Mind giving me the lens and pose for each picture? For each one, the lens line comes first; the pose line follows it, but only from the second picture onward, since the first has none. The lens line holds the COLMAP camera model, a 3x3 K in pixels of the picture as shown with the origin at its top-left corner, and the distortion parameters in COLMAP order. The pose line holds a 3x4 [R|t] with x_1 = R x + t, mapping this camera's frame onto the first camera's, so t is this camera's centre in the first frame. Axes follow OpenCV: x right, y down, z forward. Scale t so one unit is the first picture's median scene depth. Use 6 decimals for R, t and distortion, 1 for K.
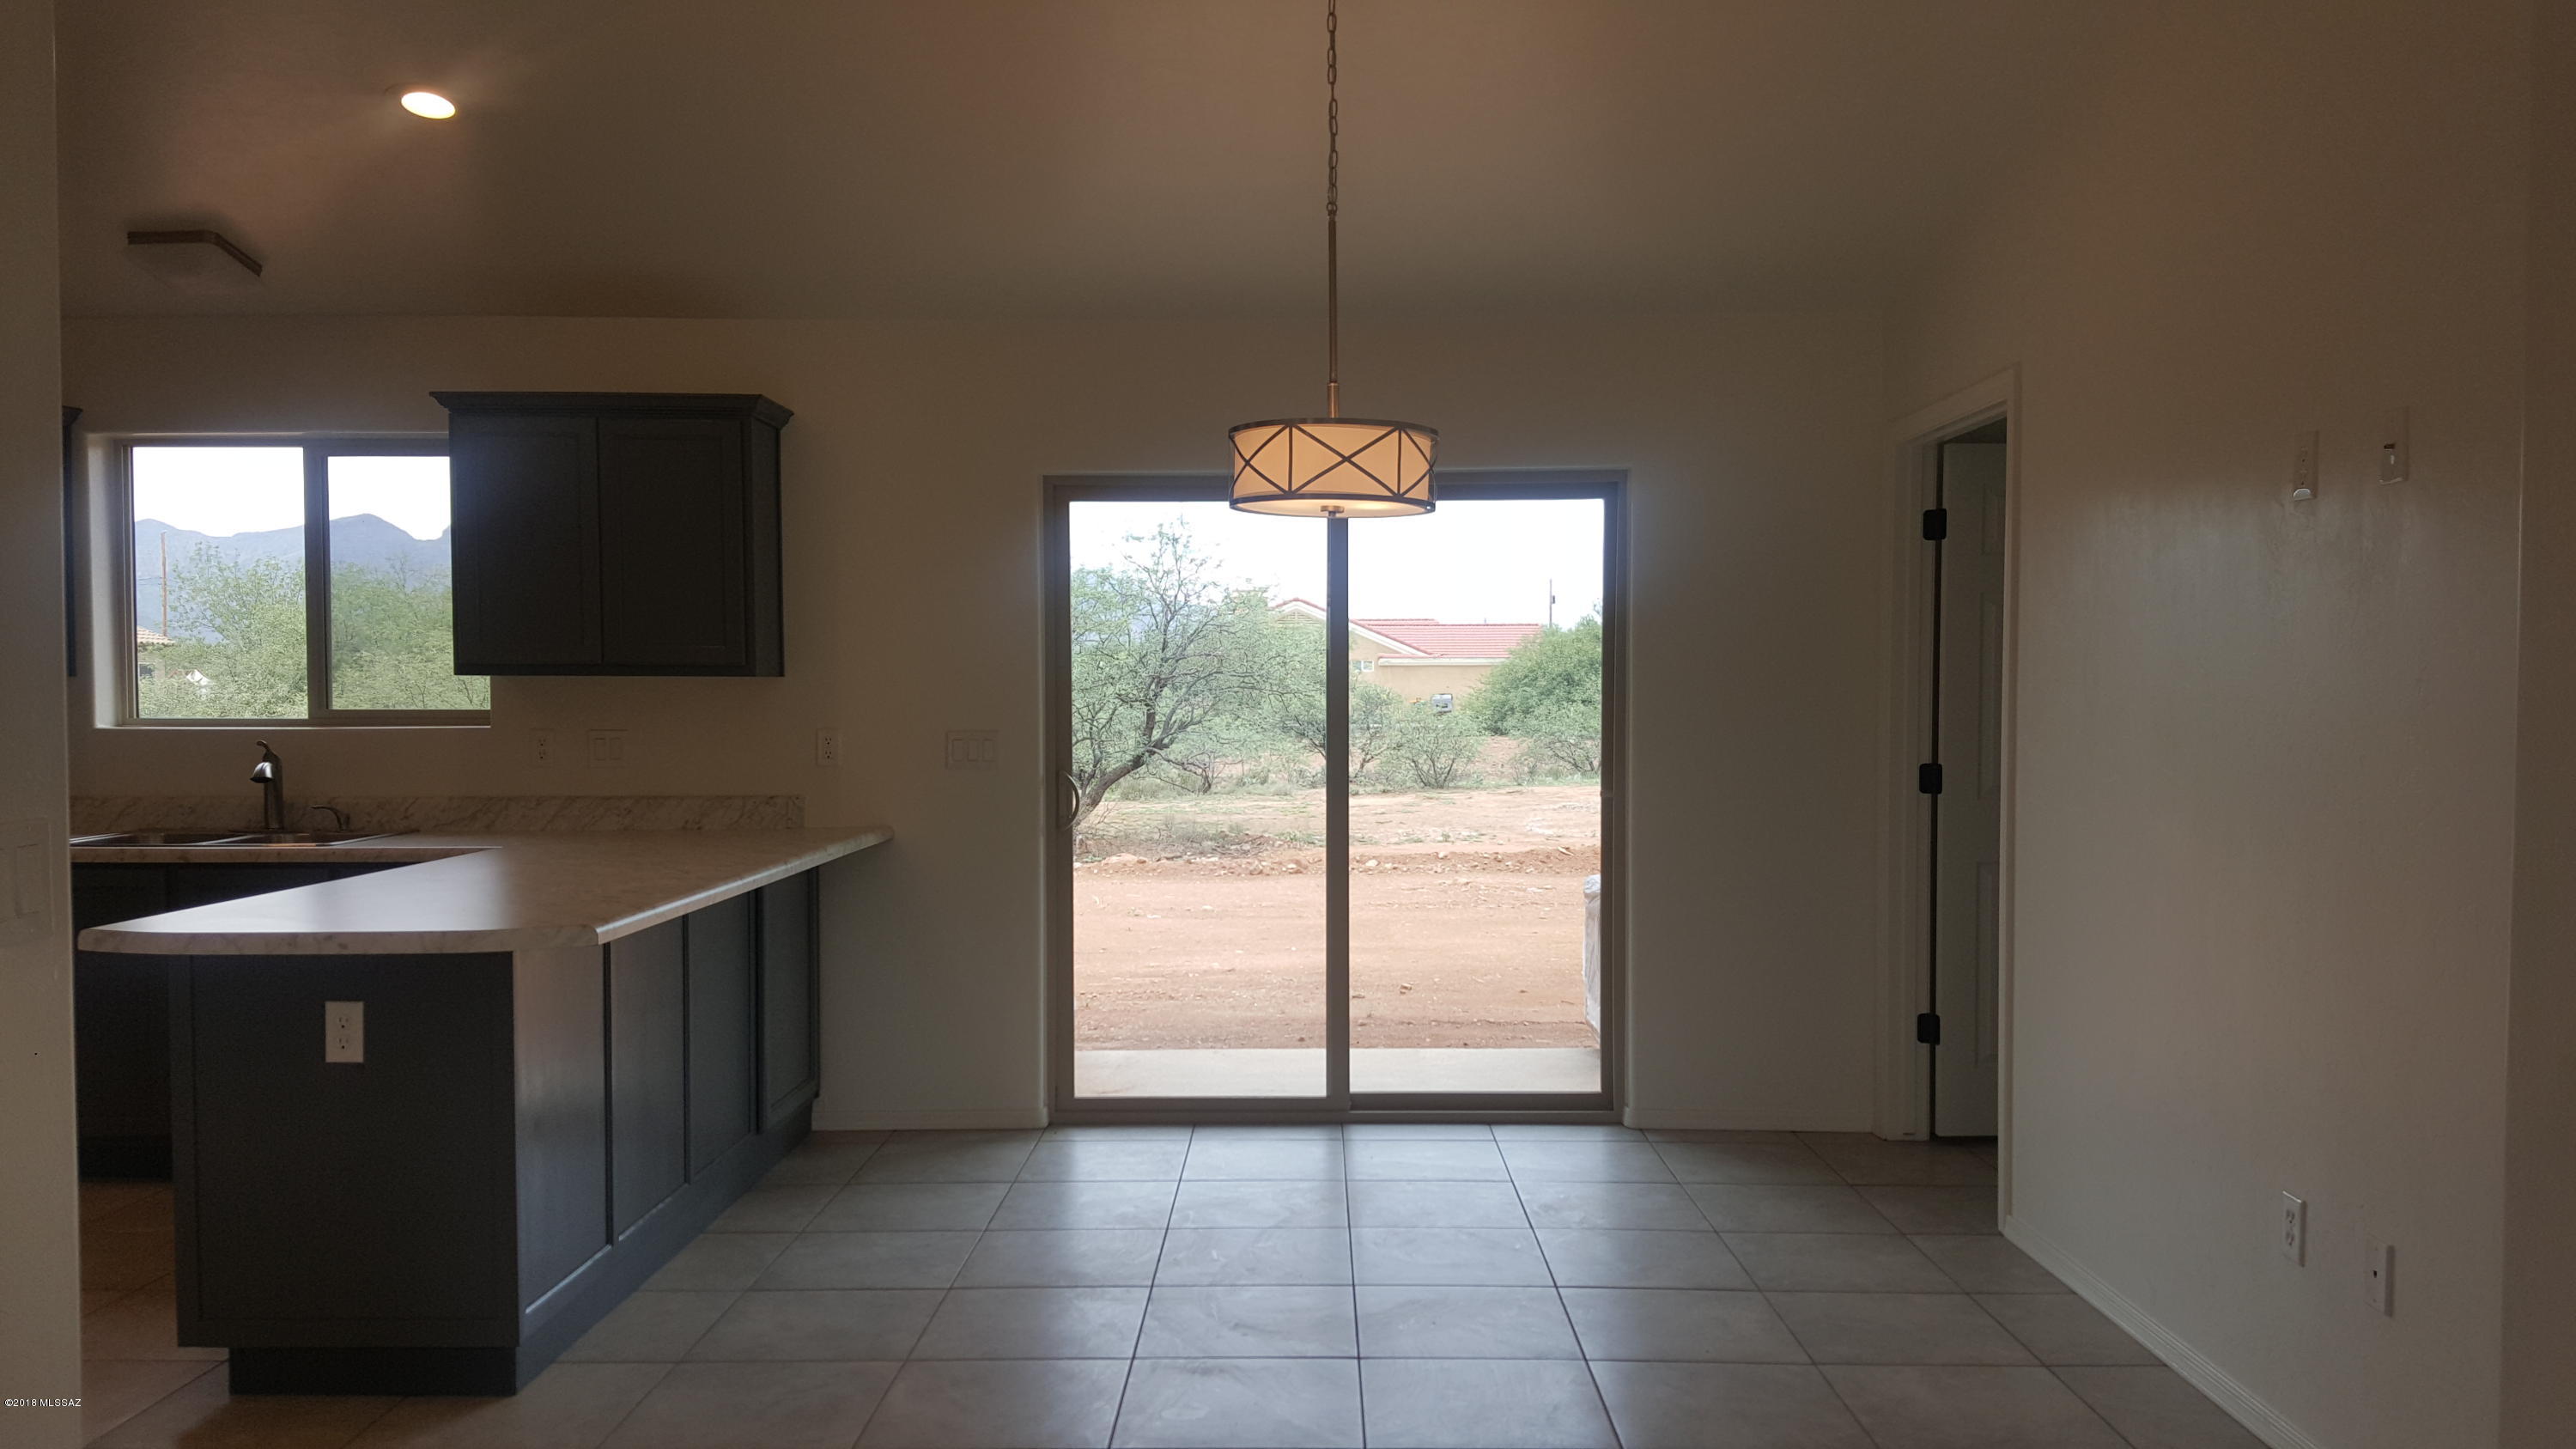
lens RADIAL K [[2052.1, 0, 1288.0], [0, 2052.1, 724.5], [0, 0, 1]] dist [0.095194, -0.132809]
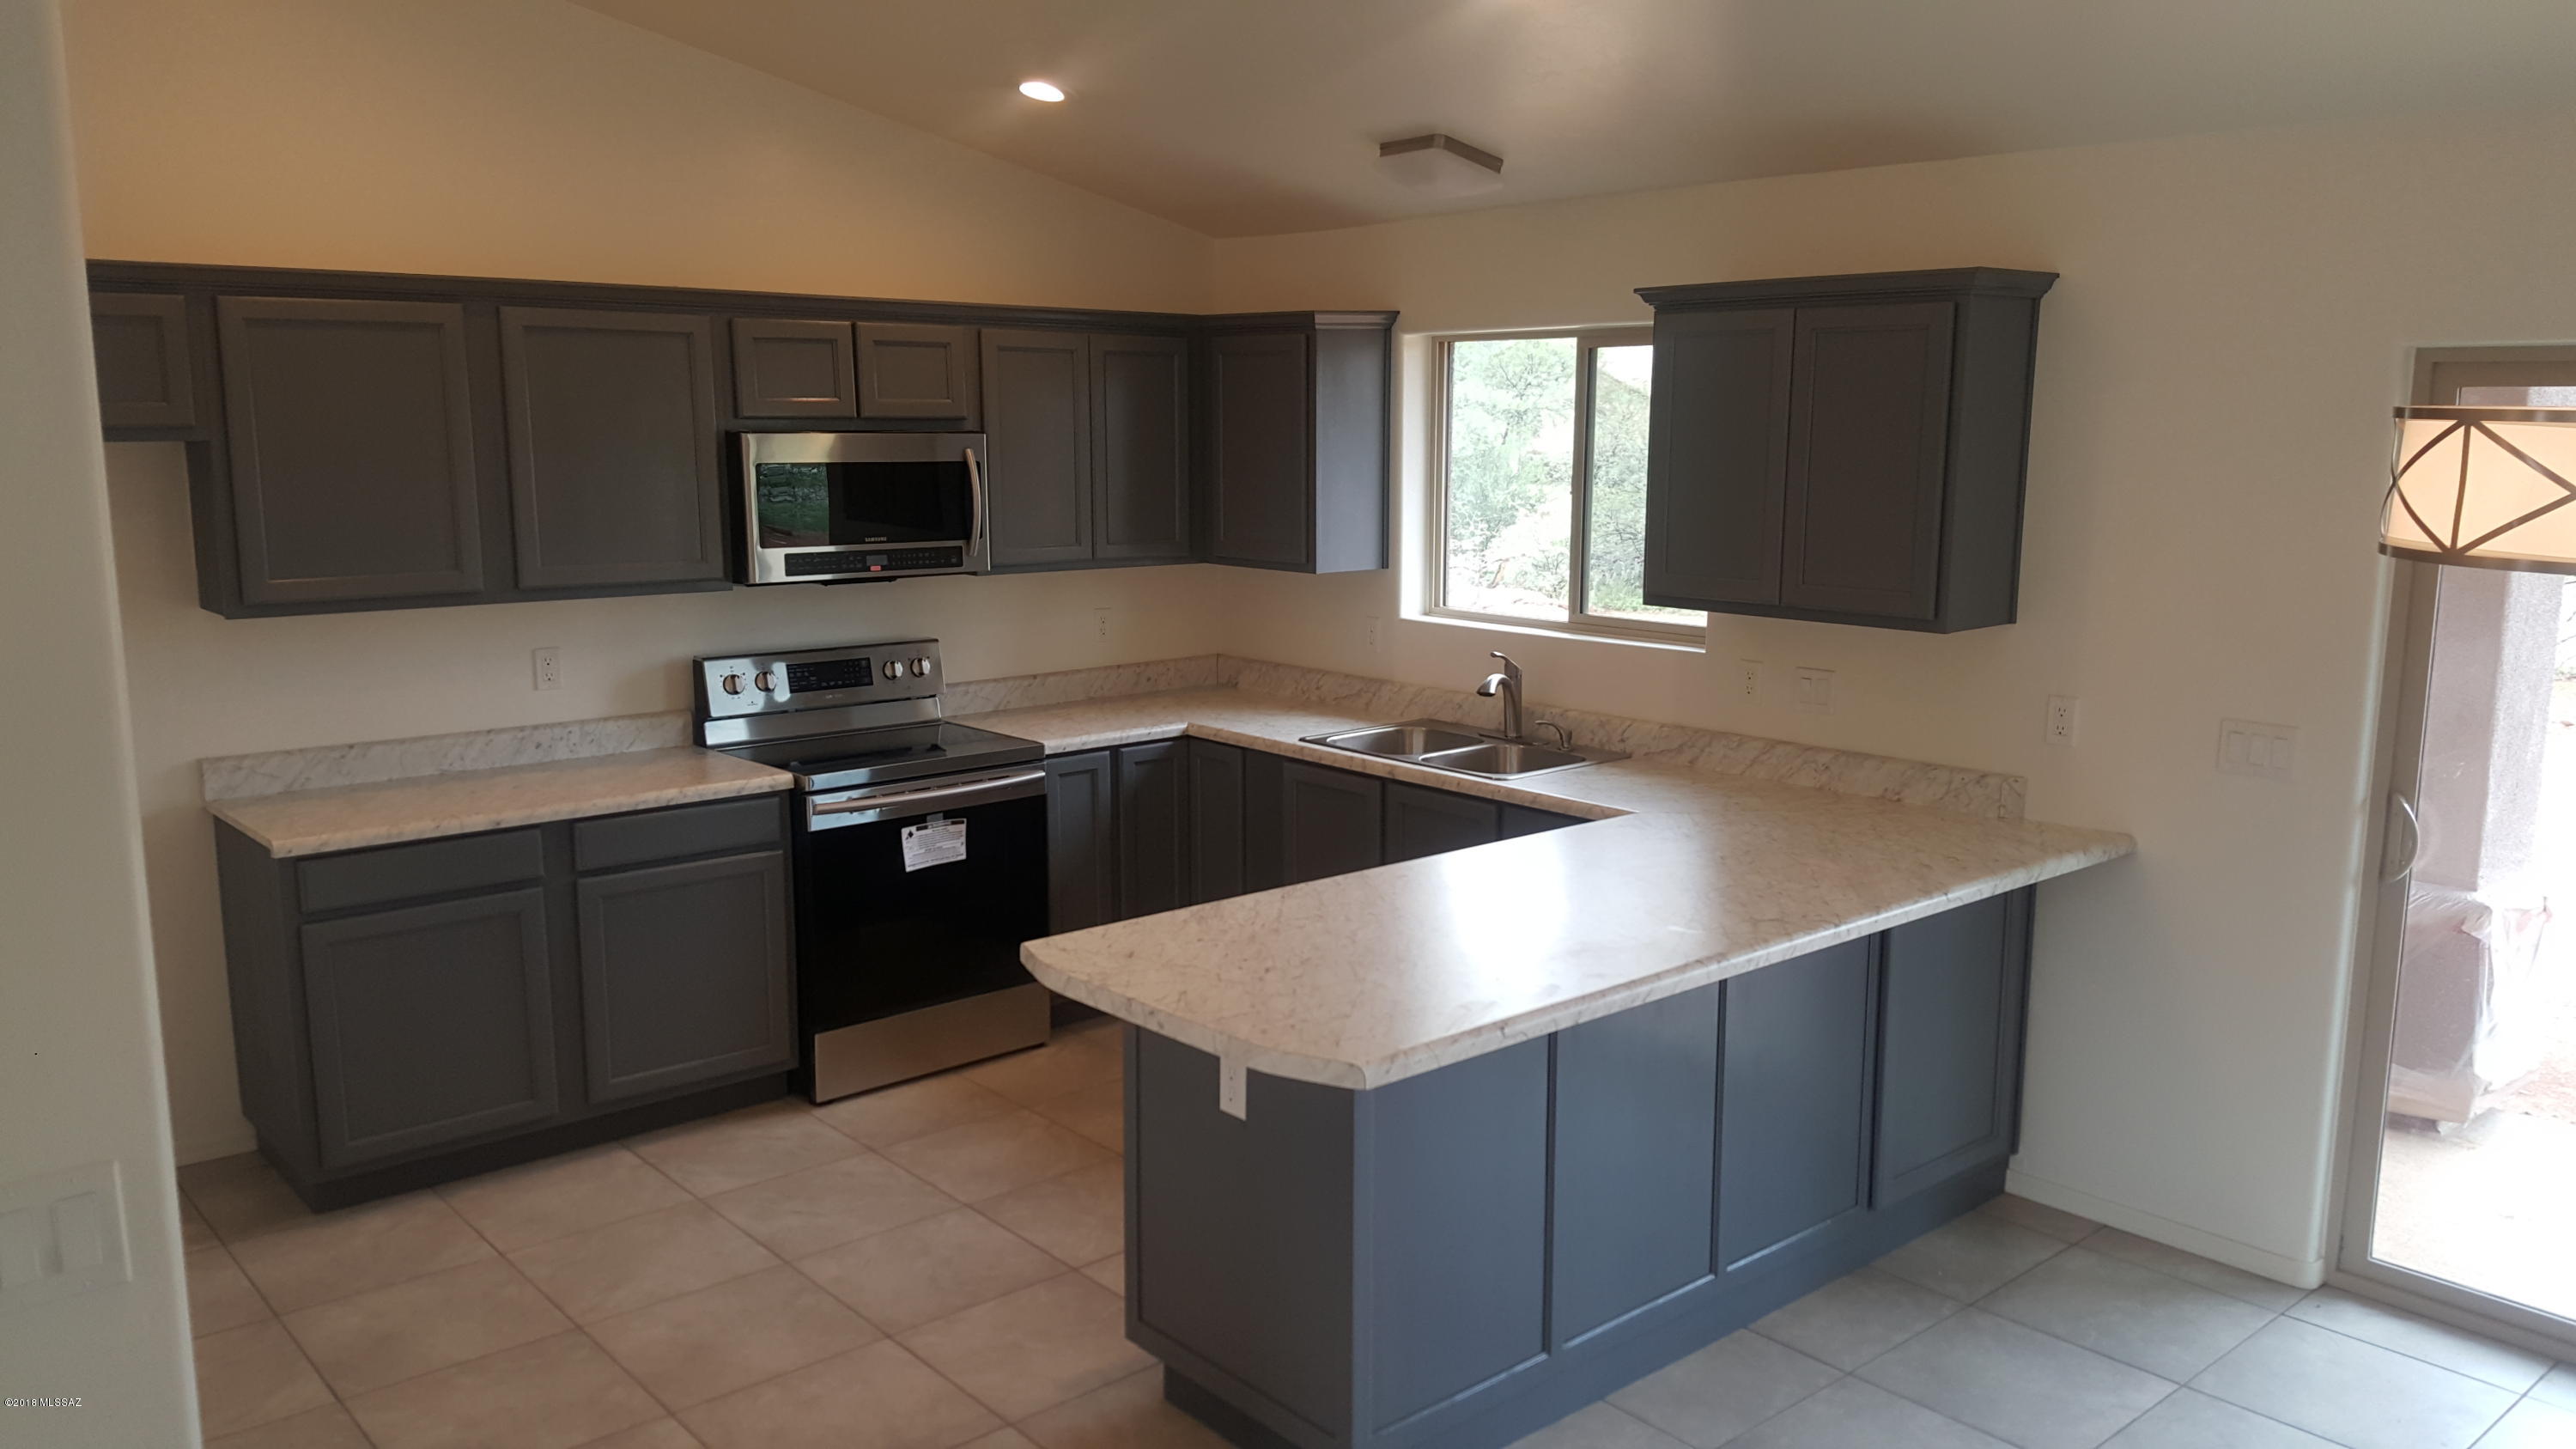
lens RADIAL K [[1927.3, 0, 1288.0], [0, 1927.3, 724.5], [0, 0, 1]] dist [0.178621, -0.262753]
pose [[0.667756, 0.124667, -0.733867, 0.124771], [-0.012574, 0.987624, 0.156333, -0.099817], [0.744274, -0.095164, 0.661060, 0.301268]]
